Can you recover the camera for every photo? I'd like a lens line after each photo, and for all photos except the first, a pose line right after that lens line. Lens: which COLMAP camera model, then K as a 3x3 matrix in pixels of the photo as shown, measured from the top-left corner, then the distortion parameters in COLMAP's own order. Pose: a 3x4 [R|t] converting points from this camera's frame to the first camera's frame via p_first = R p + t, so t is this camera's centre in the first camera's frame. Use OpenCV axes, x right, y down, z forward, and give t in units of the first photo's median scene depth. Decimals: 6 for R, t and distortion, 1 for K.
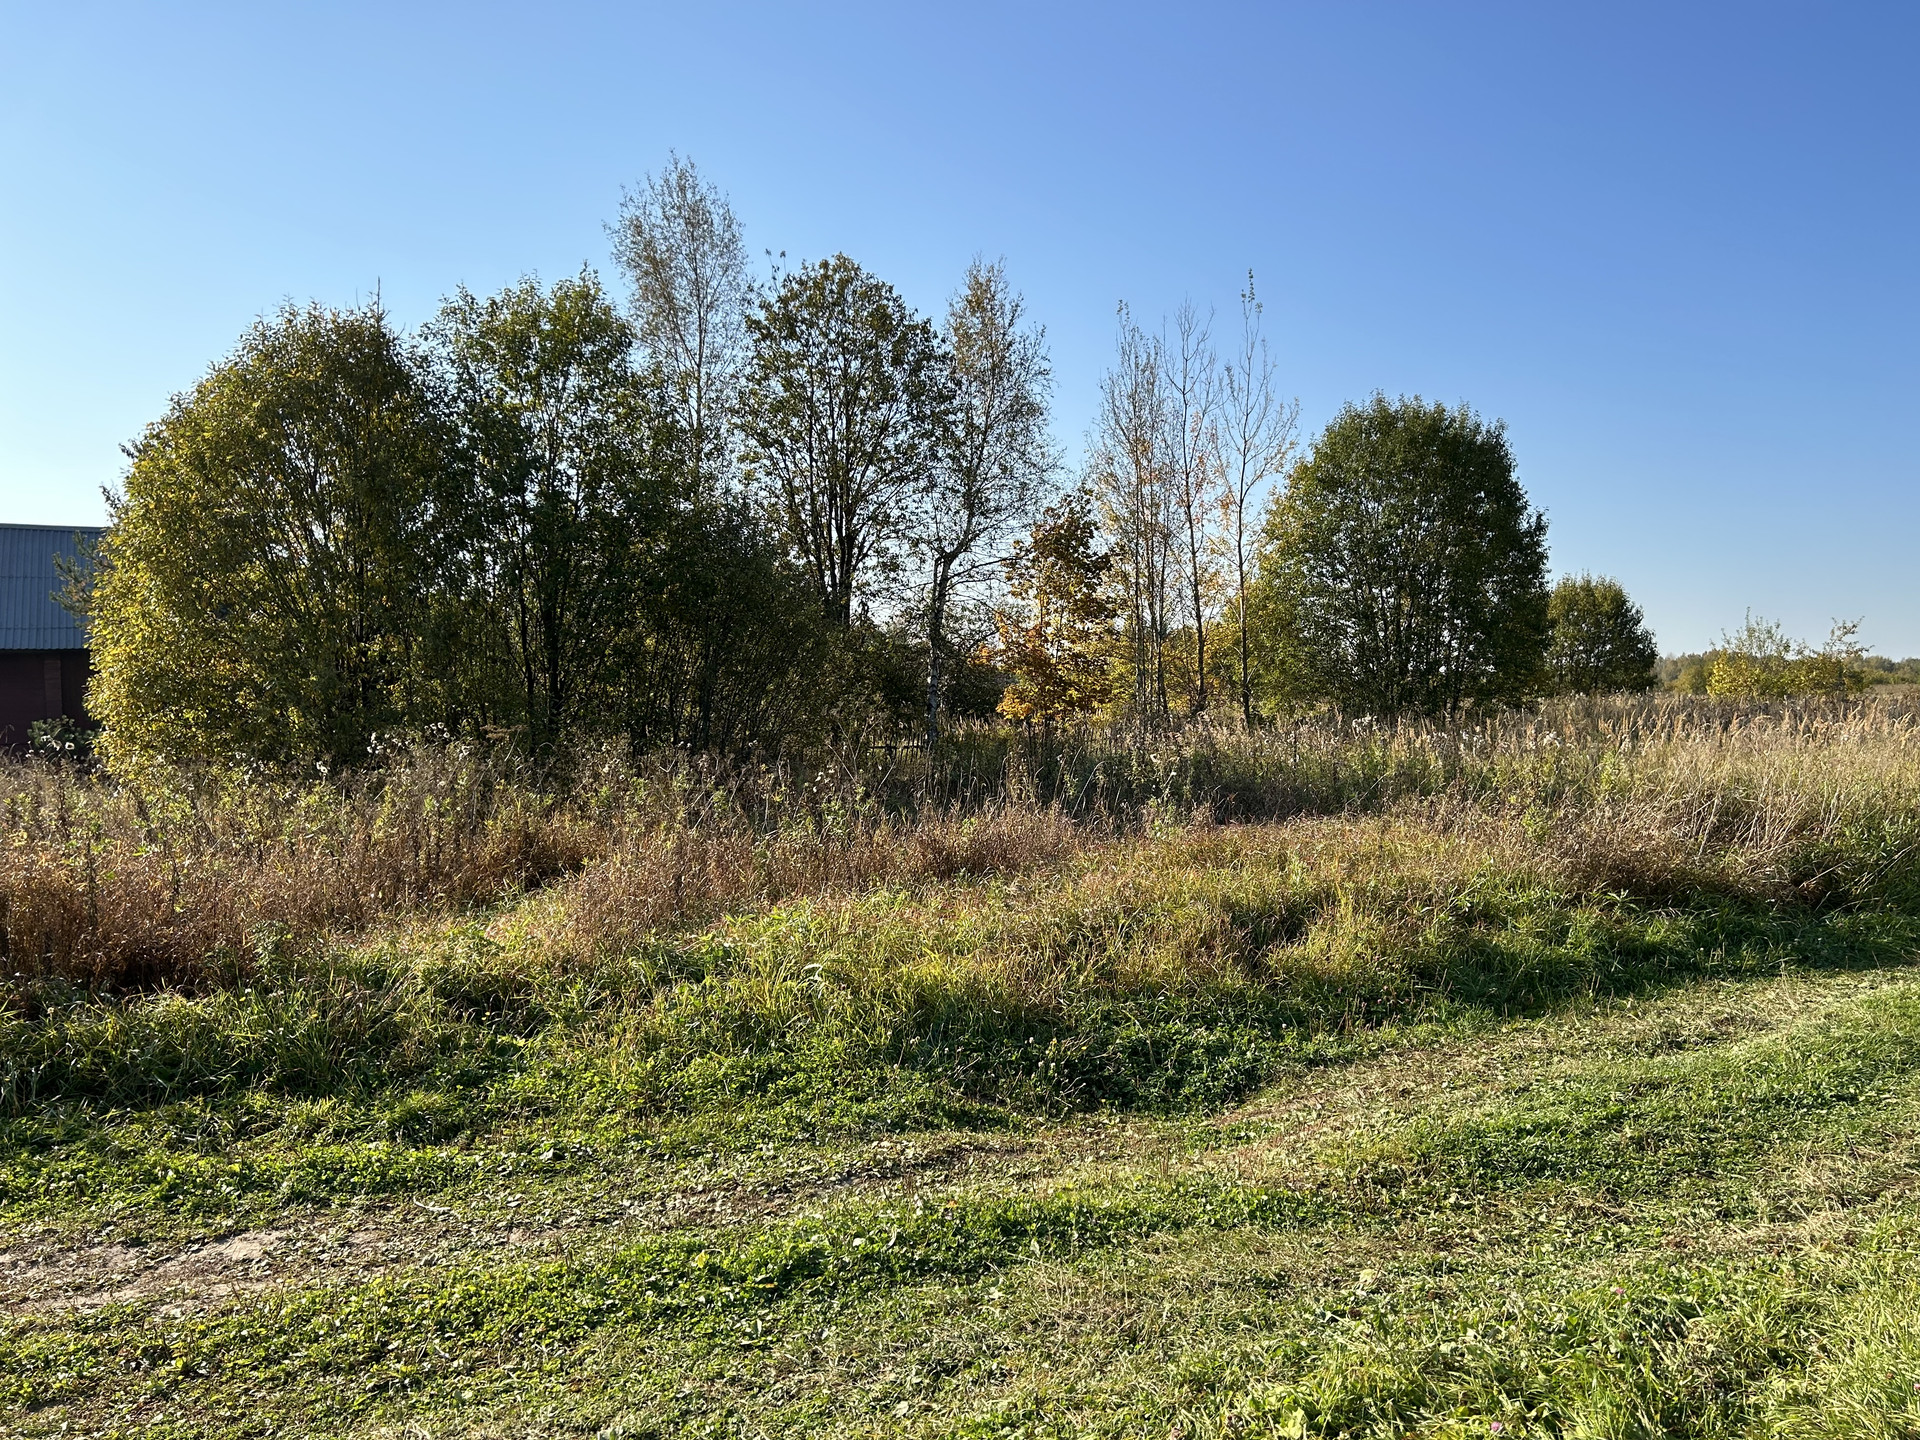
lens RADIAL K [[1431.4, 0, 955.2], [0, 1431.4, 731.8], [0, 0, 1]] dist [0.060771, -0.057225]
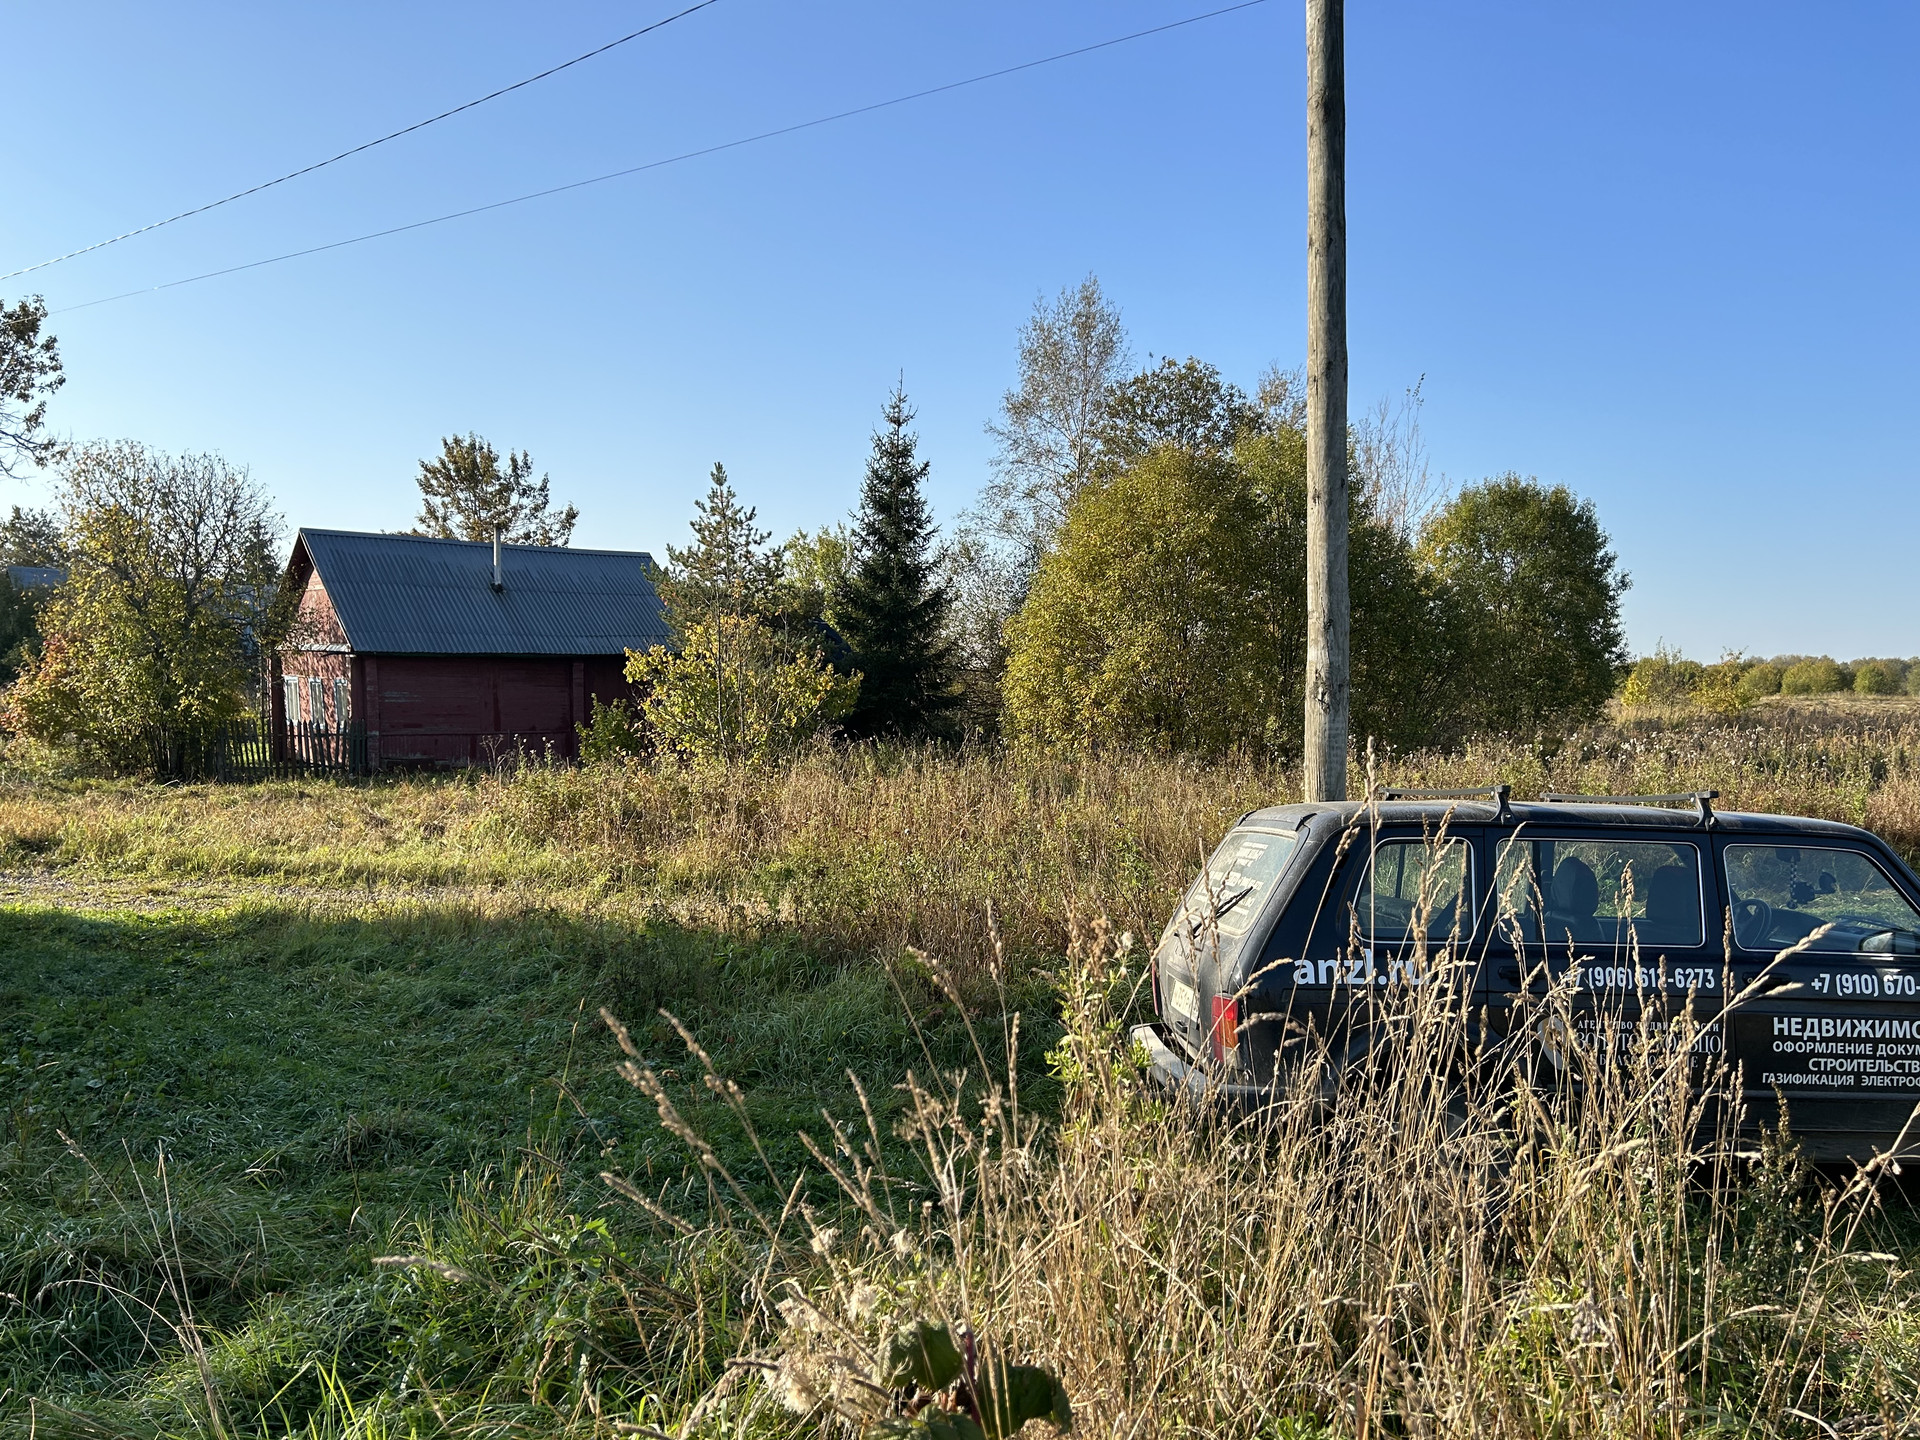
lens RADIAL K [[1431.4, 0, 952.0], [0, 1431.4, 730.3], [0, 0, 1]] dist [0.060771, -0.057225]
pose [[0.977866, 0.010574, 0.208967, -0.531805], [-0.011808, 0.999919, 0.004660, -0.001774], [-0.208901, -0.007025, 0.977912, -0.206575]]
